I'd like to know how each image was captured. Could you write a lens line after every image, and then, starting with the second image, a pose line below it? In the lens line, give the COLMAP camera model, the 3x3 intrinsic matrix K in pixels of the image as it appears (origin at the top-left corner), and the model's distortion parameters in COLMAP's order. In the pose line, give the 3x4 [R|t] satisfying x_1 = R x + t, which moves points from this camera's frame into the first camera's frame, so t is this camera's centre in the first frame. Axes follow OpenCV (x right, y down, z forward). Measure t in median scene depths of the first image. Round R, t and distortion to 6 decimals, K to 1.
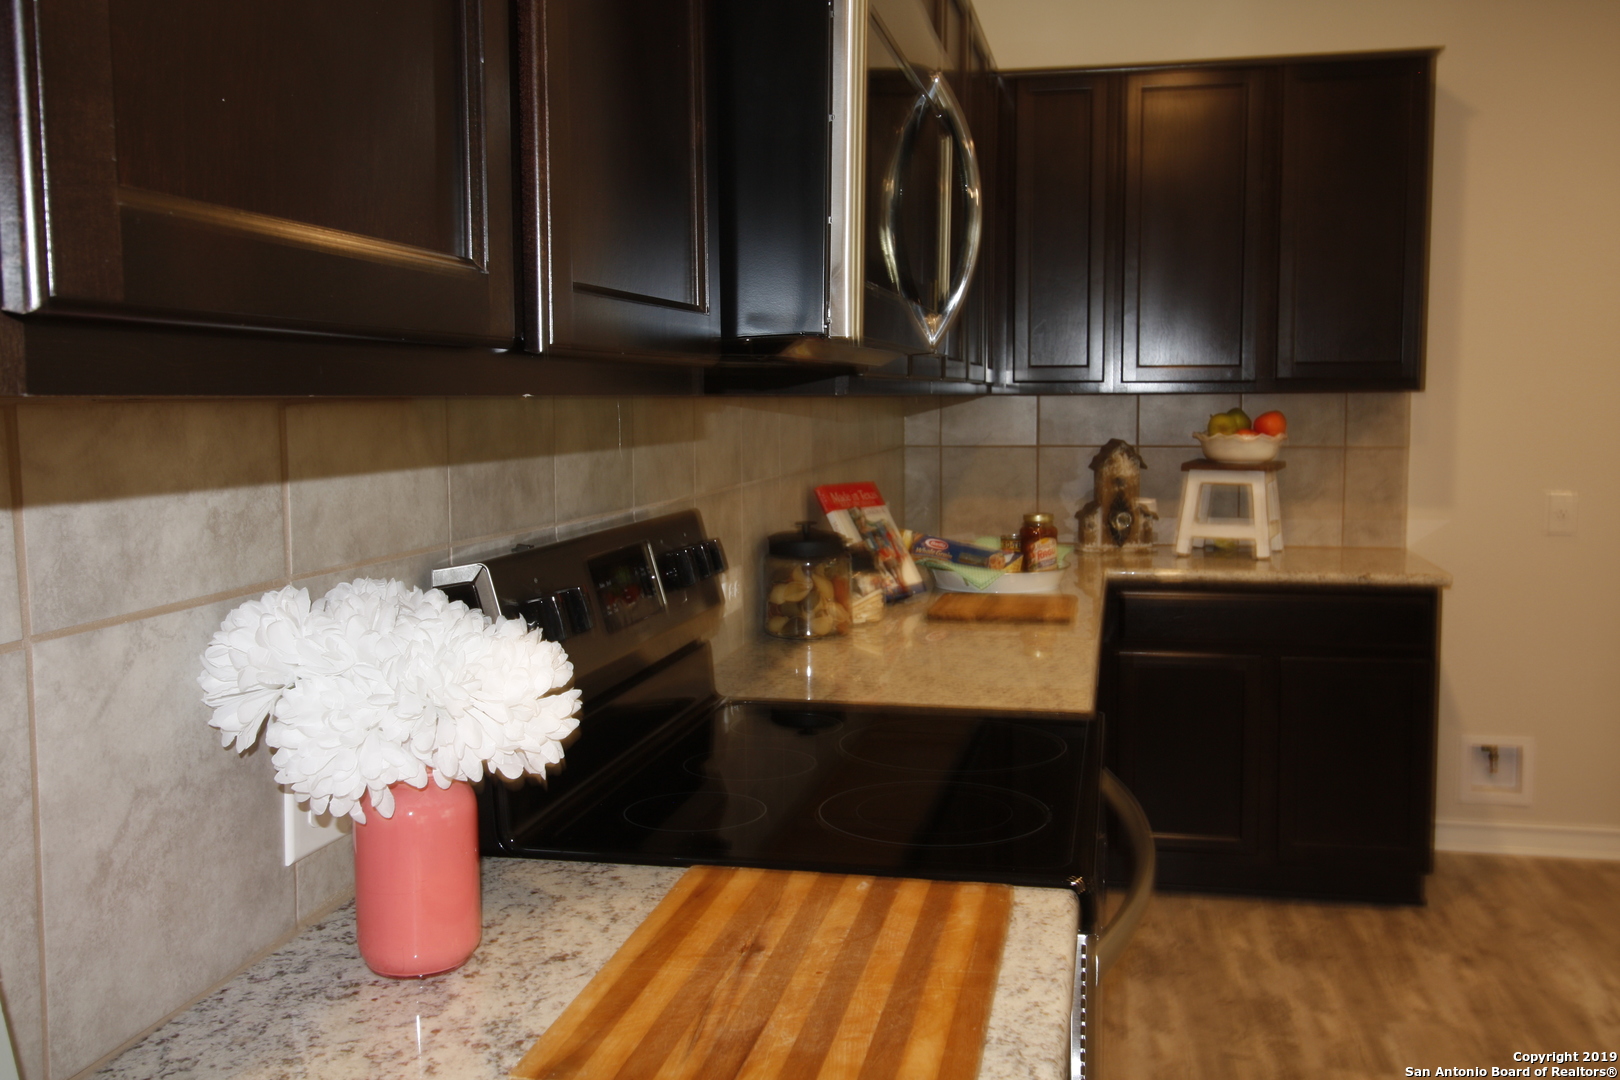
lens RADIAL K [[1473.1, 0, 809.7], [0, 1473.1, 534.3], [0, 0, 1]] dist [-0.014113, 0.000000]
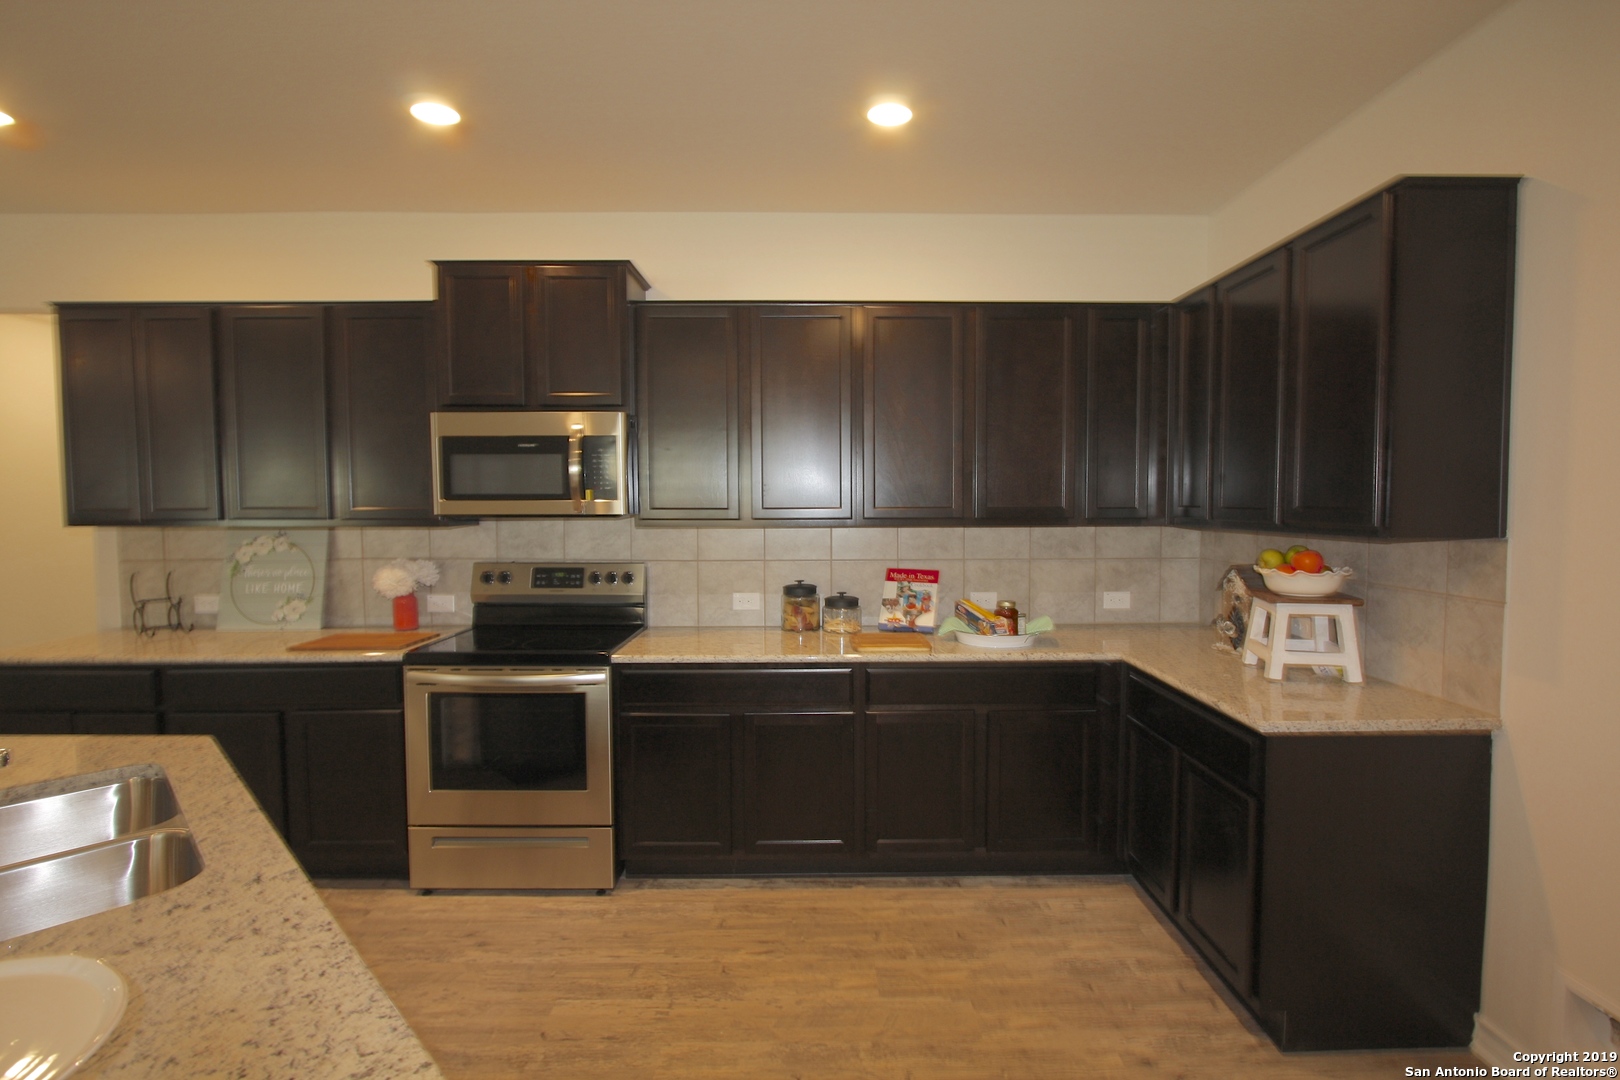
lens RADIAL K [[749.3, 0, 817.0], [0, 749.3, 537.2], [0, 0, 1]] dist [-0.022755, 0.005168]
pose [[0.219805, 0.052468, -0.974132, 0.820288], [-0.090307, 0.995359, 0.033234, -0.083720], [0.971355, 0.080665, 0.223523, 0.551425]]
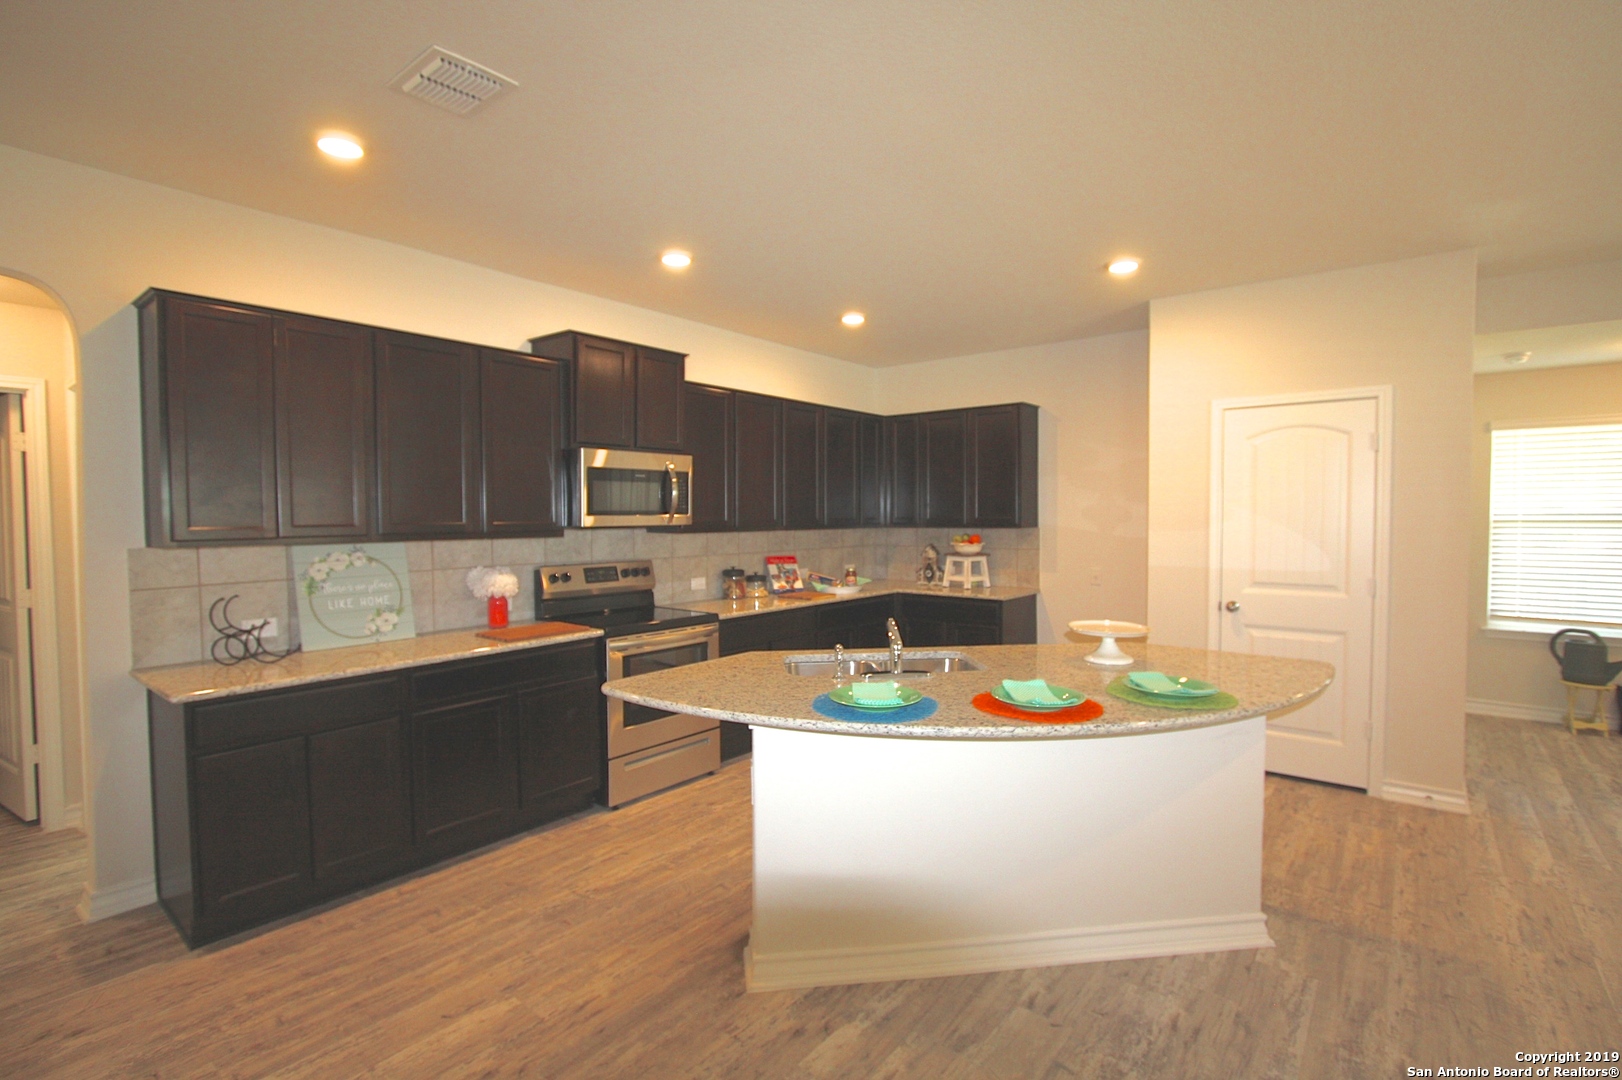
lens RADIAL K [[750.2, 0, 823.6], [0, 750.2, 539.3], [0, 0, 1]] dist [-0.022755, 0.005168]
pose [[0.894457, 0.016795, -0.446838, 0.723352], [-0.042387, 0.997979, -0.047338, 0.002406], [0.445140, 0.061282, 0.893362, -0.379011]]
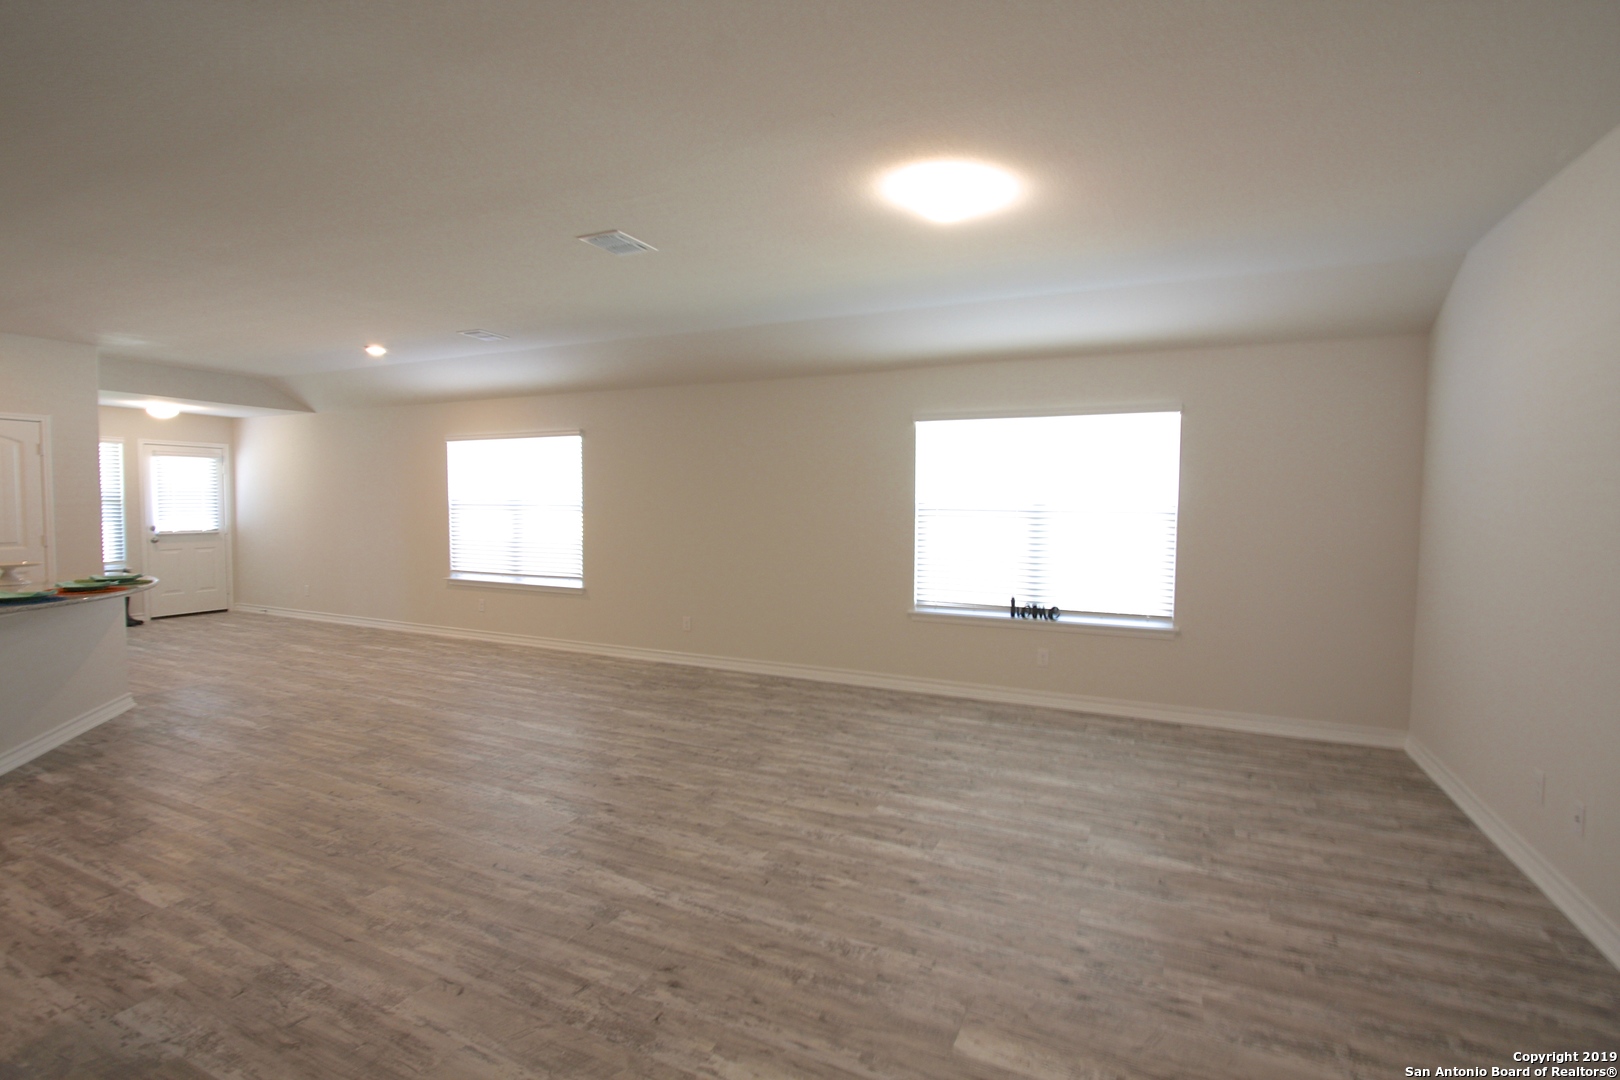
lens RADIAL K [[749.3, 0, 822.2], [0, 749.3, 539.4], [0, 0, 1]] dist [-0.022755, 0.005168]
pose [[0.225247, -0.042592, 0.973370, -0.193515], [0.081281, 0.996383, 0.024790, 0.080293], [-0.970905, 0.073533, 0.227894, -1.107194]]
